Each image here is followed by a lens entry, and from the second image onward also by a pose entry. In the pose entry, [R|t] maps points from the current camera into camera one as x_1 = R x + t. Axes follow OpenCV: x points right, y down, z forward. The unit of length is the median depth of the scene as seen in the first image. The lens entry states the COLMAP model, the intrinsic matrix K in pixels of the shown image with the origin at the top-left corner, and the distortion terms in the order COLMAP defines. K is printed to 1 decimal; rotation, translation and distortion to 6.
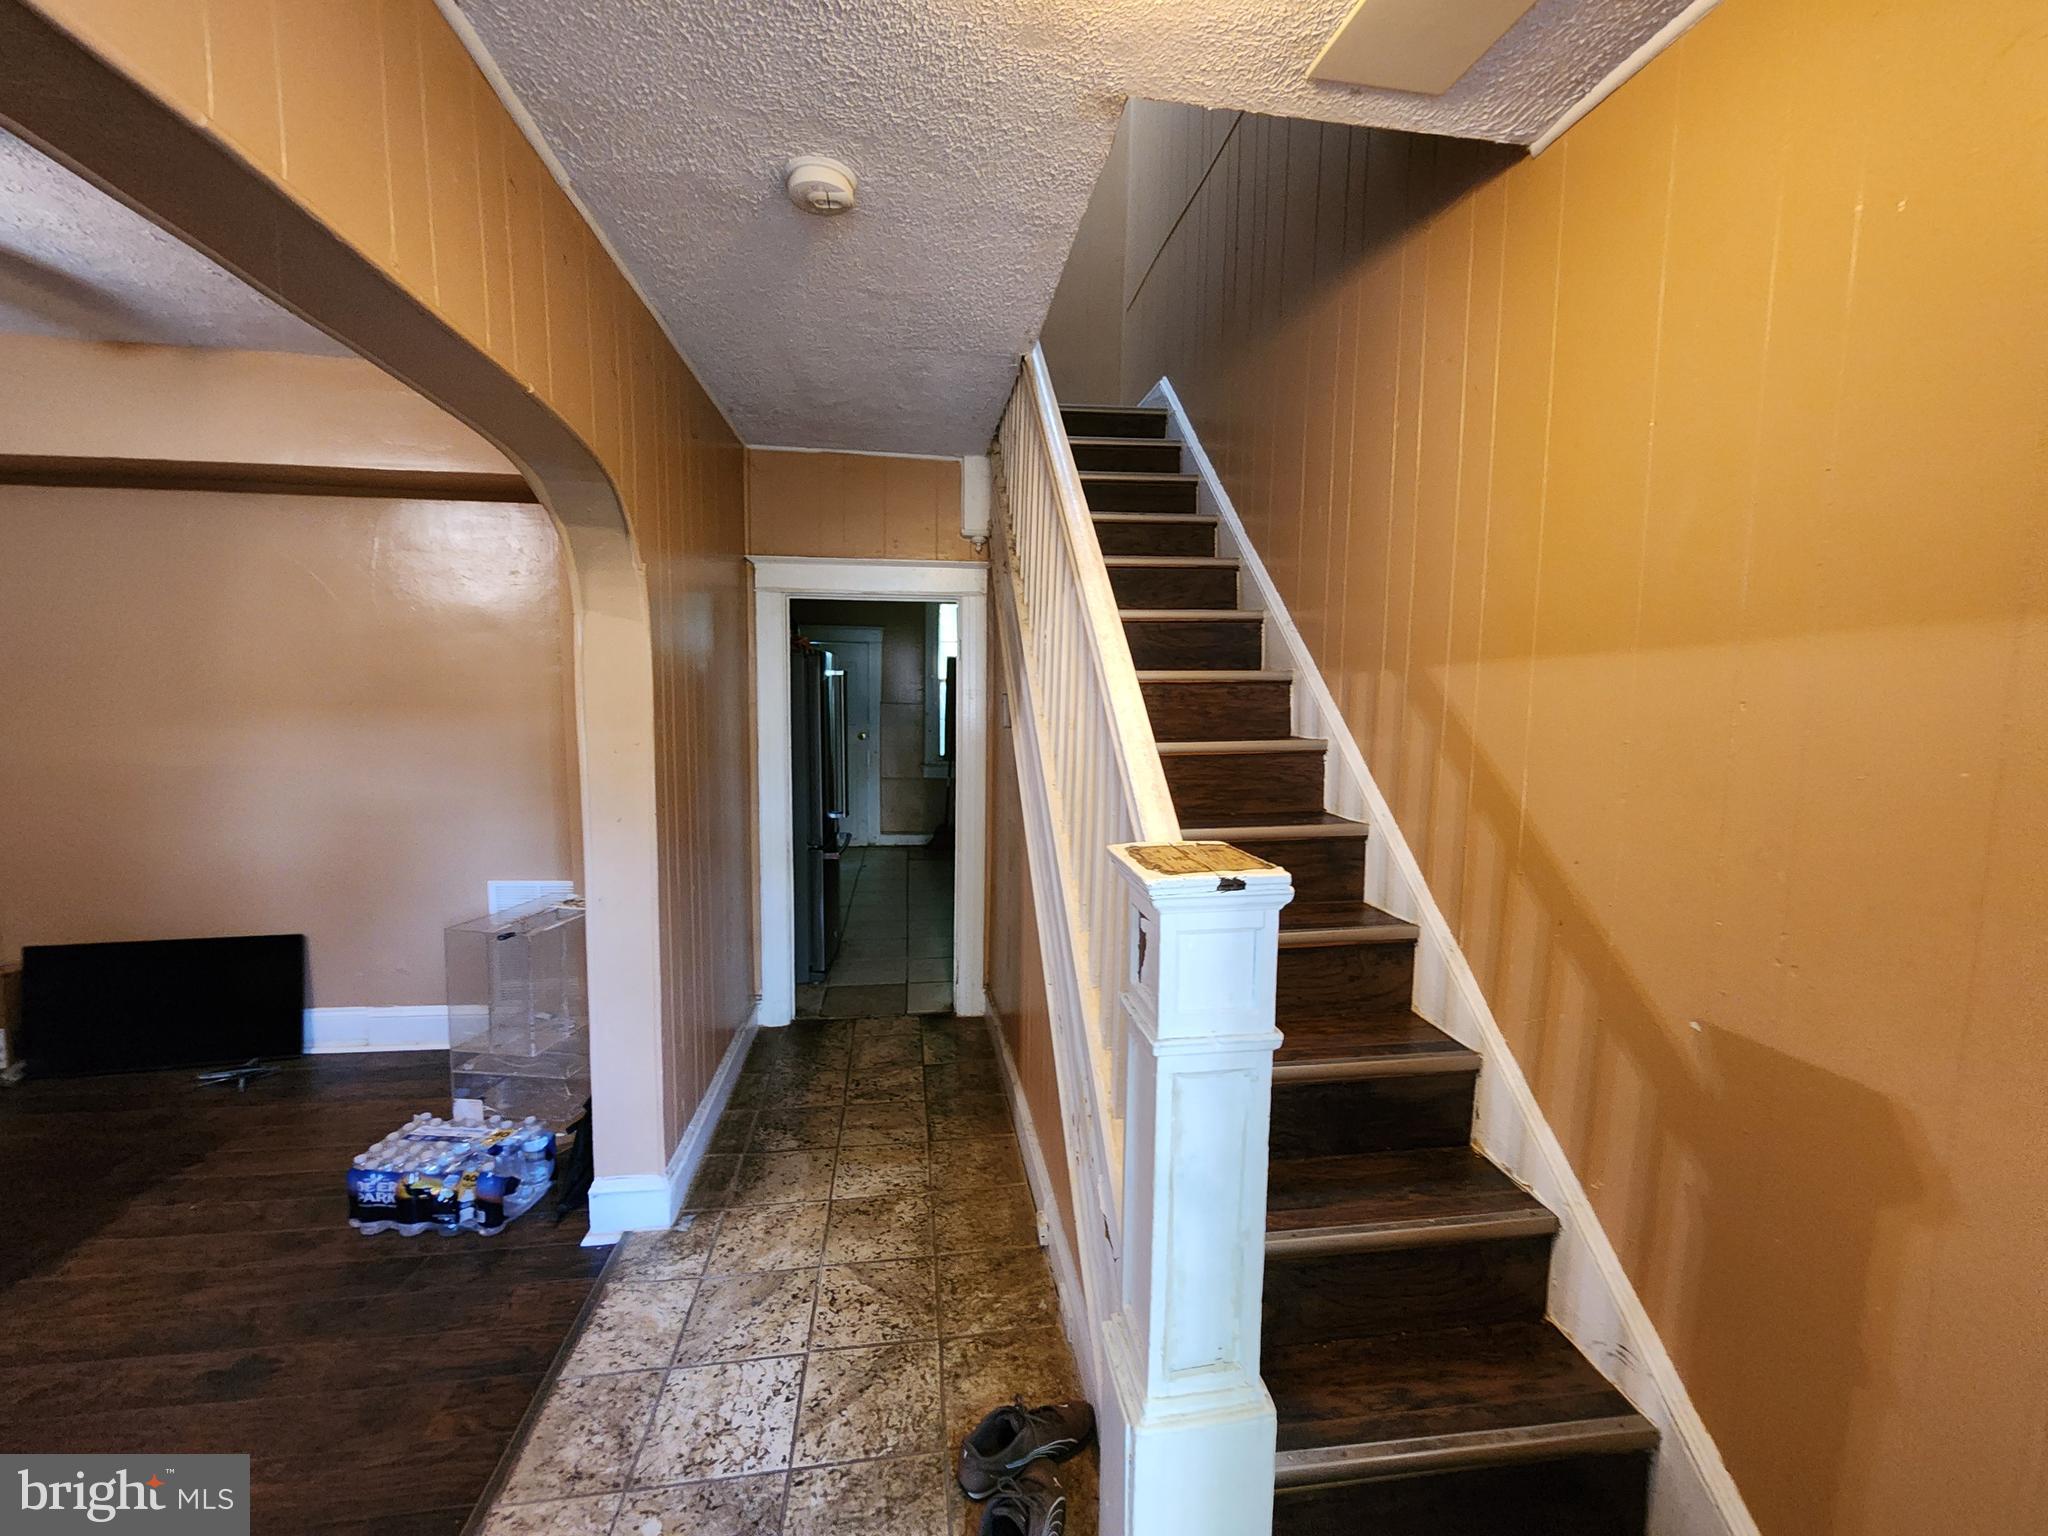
lens RADIAL K [[830.0, 0, 1040.9], [0, 830.0, 768.1], [0, 0, 1]] dist [-0.004248, 0.001555]
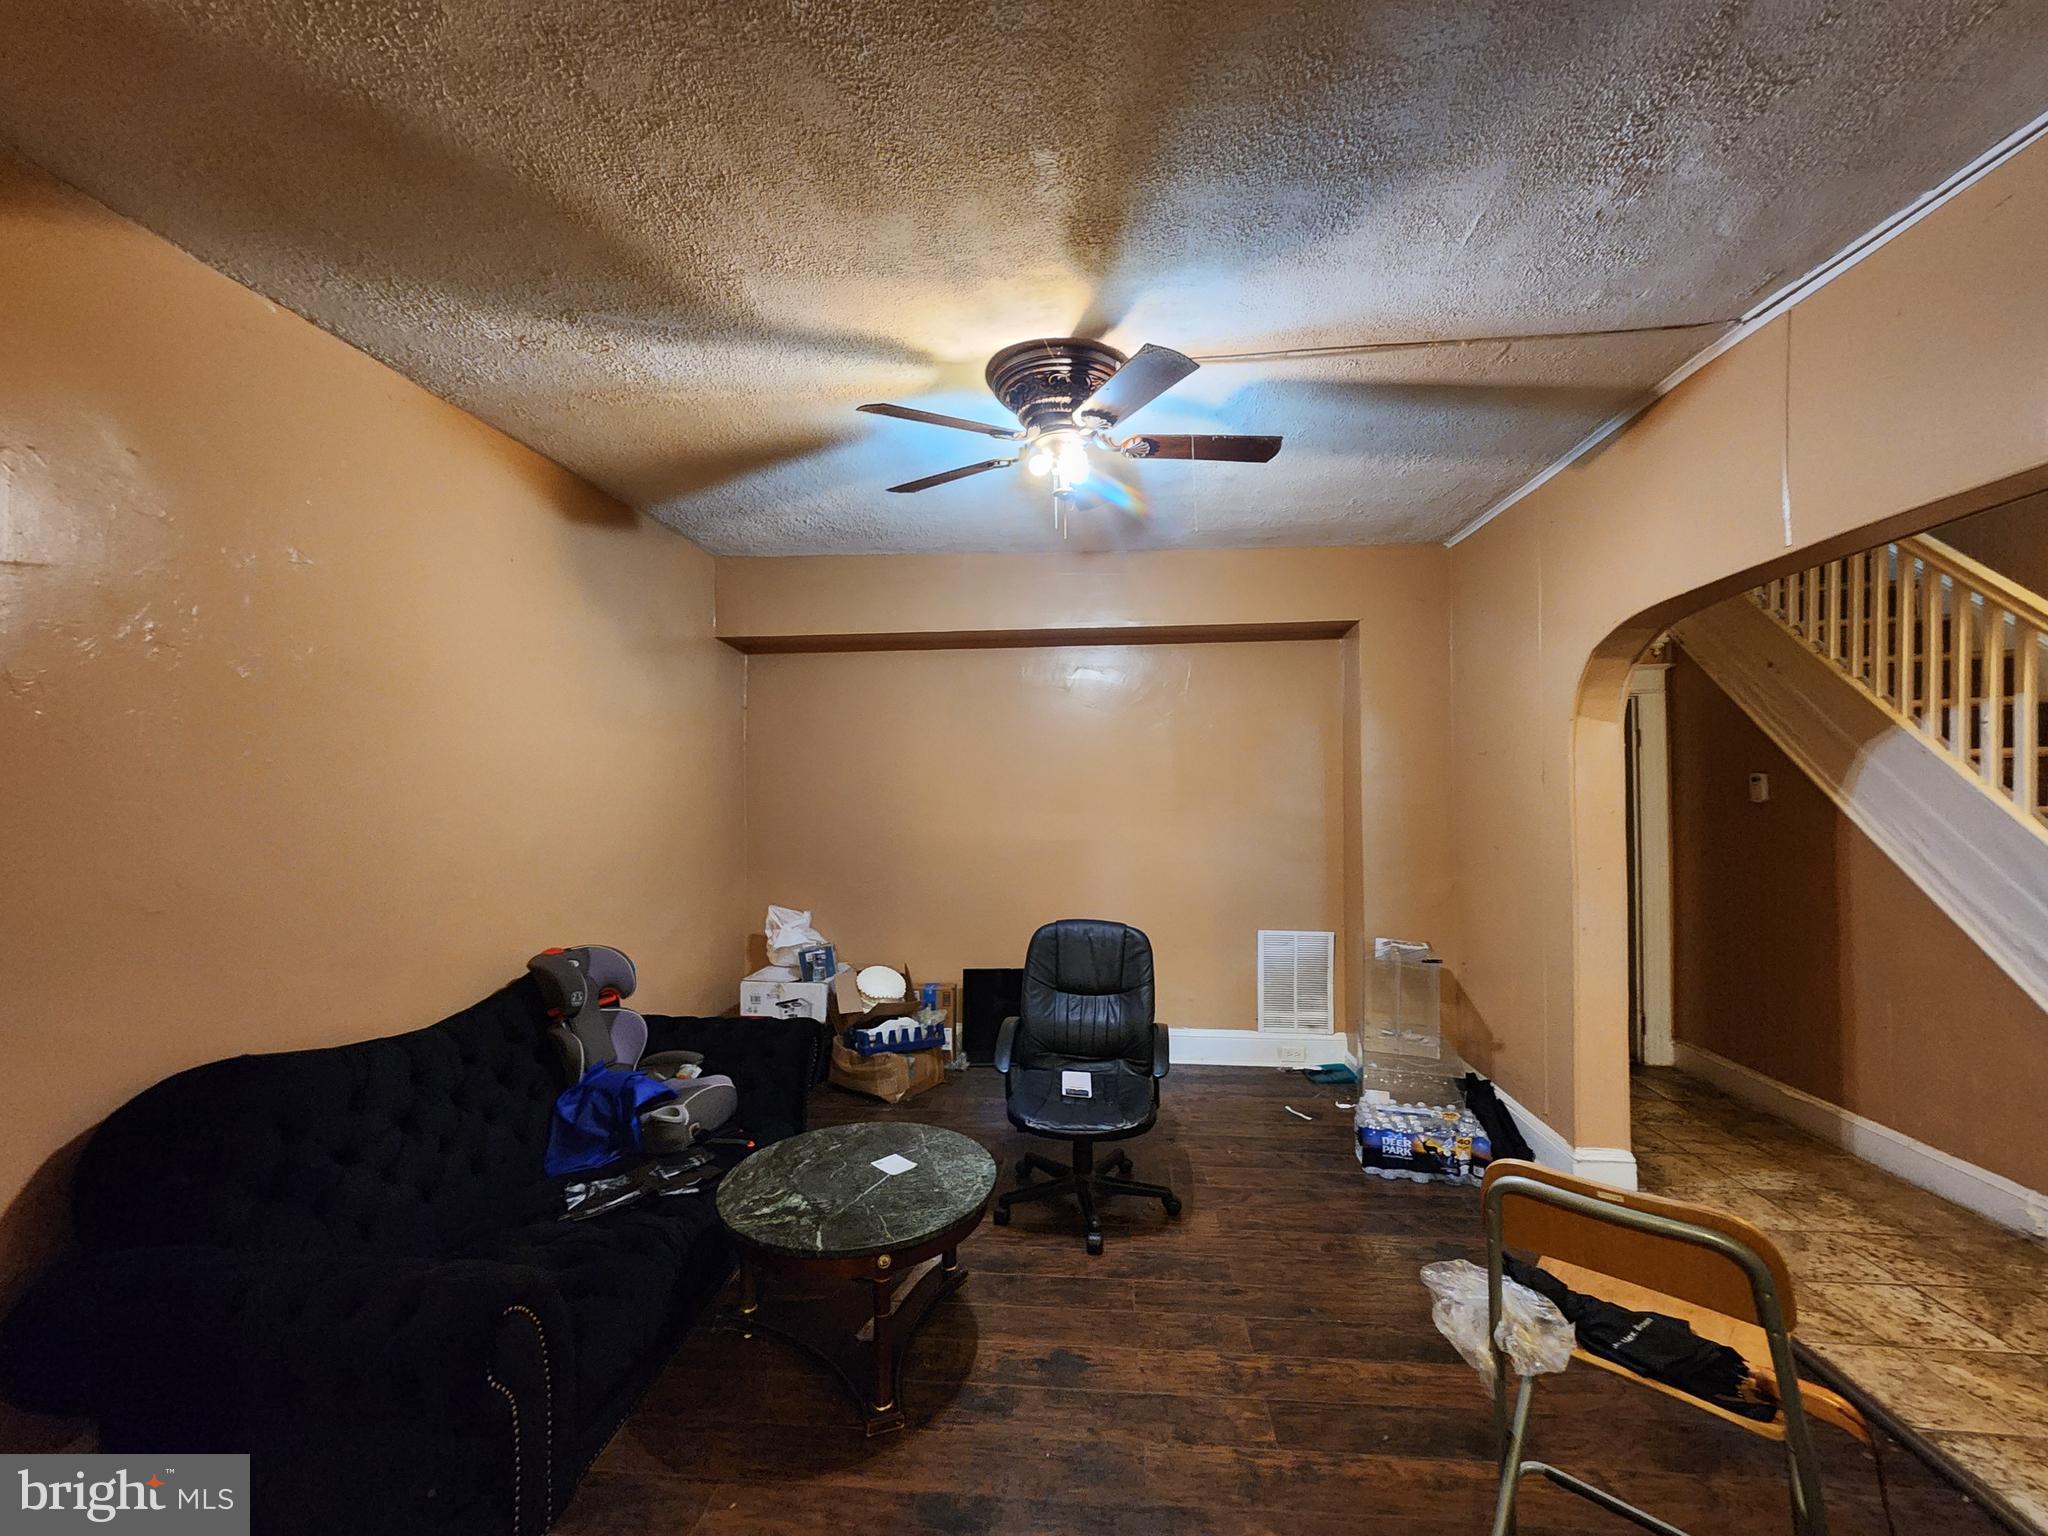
lens RADIAL K [[830.0, 0, 1031.5], [0, 830.0, 782.1], [0, 0, 1]] dist [-0.004248, 0.001555]
pose [[0.970624, -0.026582, -0.239129, -1.033899], [0.002109, 0.994780, -0.102022, 0.056774], [0.240592, 0.098521, 0.965613, -0.505892]]
